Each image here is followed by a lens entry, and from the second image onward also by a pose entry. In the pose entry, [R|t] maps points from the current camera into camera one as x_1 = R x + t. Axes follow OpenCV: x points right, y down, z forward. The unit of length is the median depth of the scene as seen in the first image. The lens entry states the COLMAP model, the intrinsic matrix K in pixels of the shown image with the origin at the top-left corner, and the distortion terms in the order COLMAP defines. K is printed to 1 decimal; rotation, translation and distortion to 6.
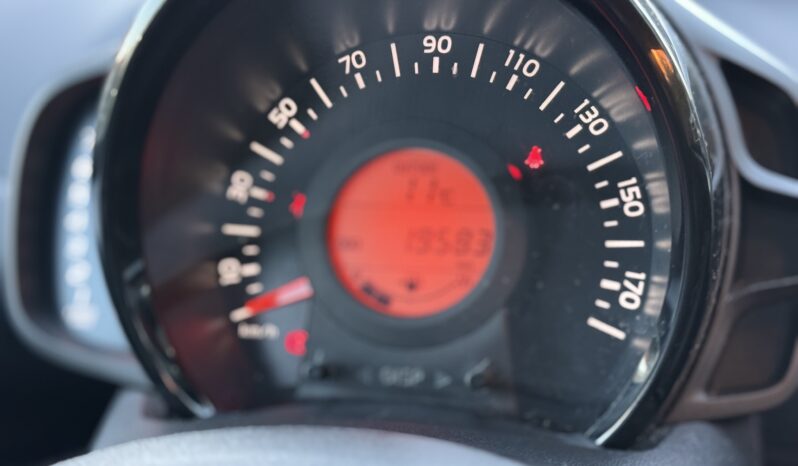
lens RADIAL K [[1118.6, 0, 404.0], [0, 1118.6, 234.1], [0, 0, 1]] dist [0.127763, 0.000000]
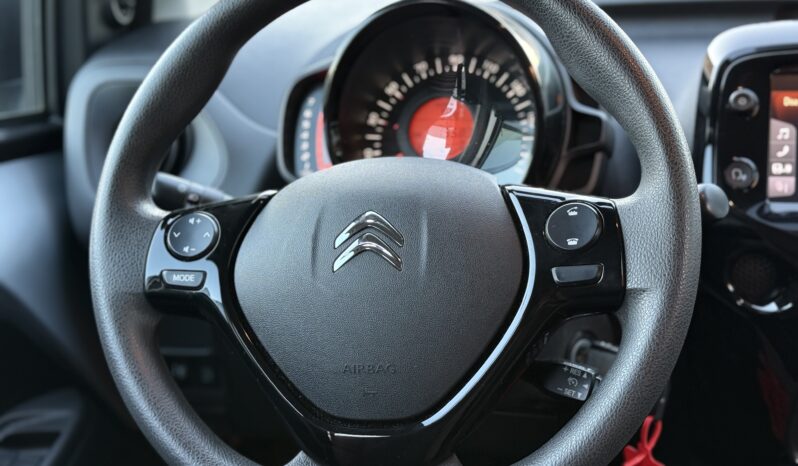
lens RADIAL K [[1118.6, 0, 395.4], [0, 1118.6, 239.1], [0, 0, 1]] dist [0.127763, 0.000000]
pose [[0.995662, 0.010768, -0.092419, 0.125834], [-0.016750, 0.997796, -0.064206, 0.368151], [0.091524, 0.065476, 0.993648, -1.364463]]
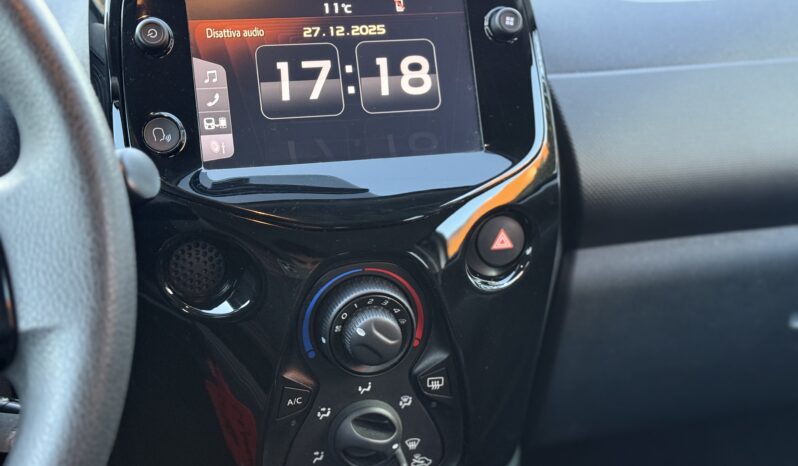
lens RADIAL K [[1118.6, 0, 399.0], [0, 1118.6, 234.7], [0, 0, 1]] dist [0.127763, 0.000000]
pose [[0.903301, -0.107150, 0.415411, 0.211170], [0.125486, 0.991950, -0.017006, 0.301309], [-0.410244, 0.067490, 0.909475, -0.711115]]
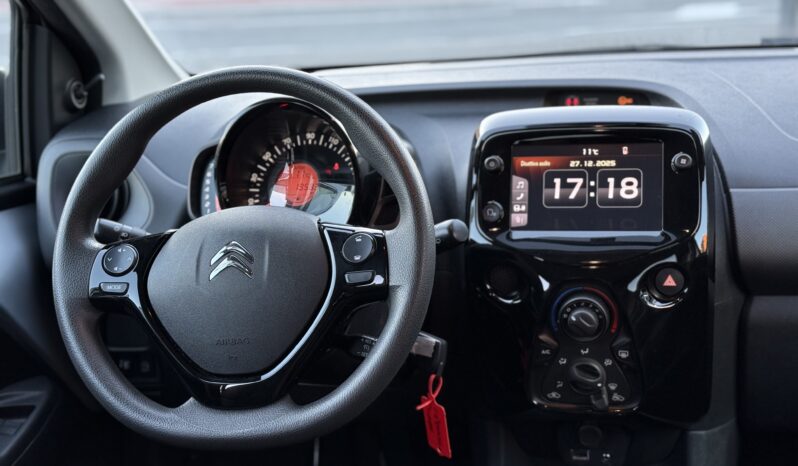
lens RADIAL K [[1118.6, 0, 403.1], [0, 1118.6, 231.7], [0, 0, 1]] dist [0.127763, 0.000000]
pose [[0.997580, -0.013309, -0.068242, 0.544289], [0.006446, 0.994984, -0.099822, 0.470902], [0.069228, 0.099141, 0.992662, -2.374818]]
